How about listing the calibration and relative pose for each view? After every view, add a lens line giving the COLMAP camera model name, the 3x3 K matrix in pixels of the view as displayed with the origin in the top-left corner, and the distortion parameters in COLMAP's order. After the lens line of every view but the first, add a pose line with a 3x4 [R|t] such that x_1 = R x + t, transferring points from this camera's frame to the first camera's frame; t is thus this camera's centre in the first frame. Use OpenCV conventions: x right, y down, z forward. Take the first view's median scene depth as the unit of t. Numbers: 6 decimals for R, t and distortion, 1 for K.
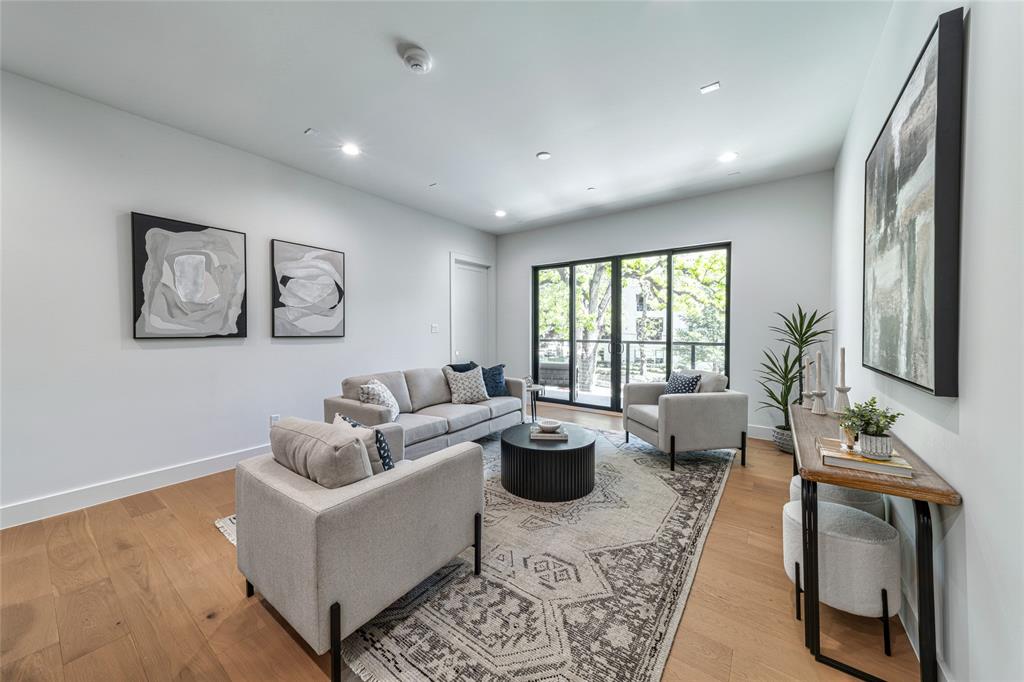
lens RADIAL K [[359.4, 0, 514.4], [0, 359.4, 335.1], [0, 0, 1]] dist [0.006073, -0.000023]
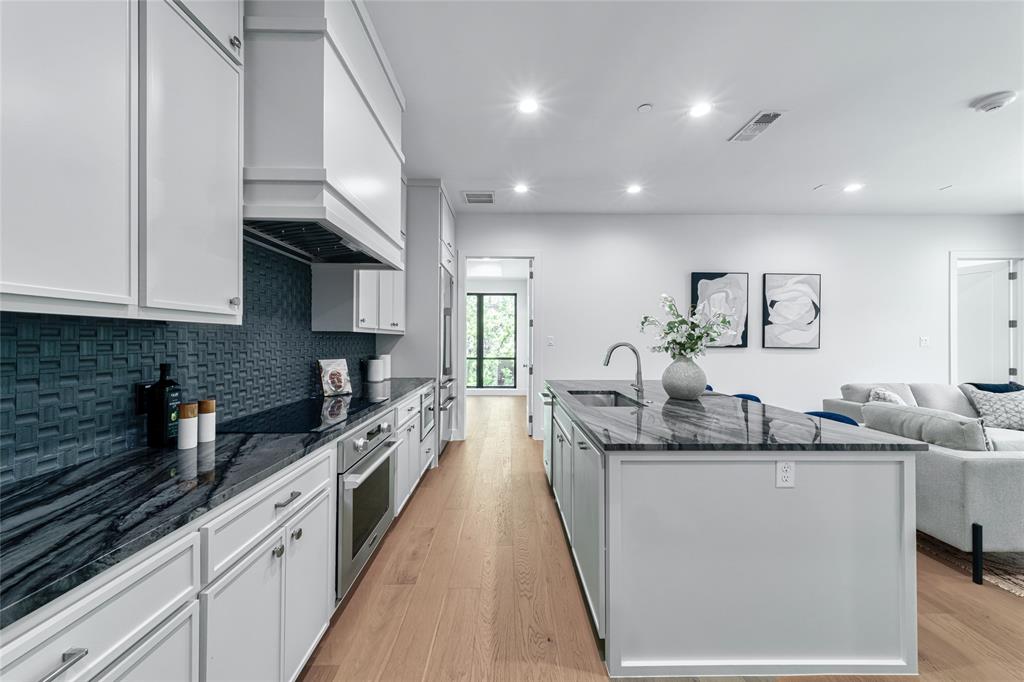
lens RADIAL K [[363.6, 0, 512.0], [0, 363.6, 341.0], [0, 0, 1]] dist [0.008864, 0.000065]
pose [[0.595226, 0.003206, -0.803552, -0.155652], [-0.017111, 0.999816, -0.008685, 0.008947], [0.803376, 0.018919, 0.595171, -0.566144]]
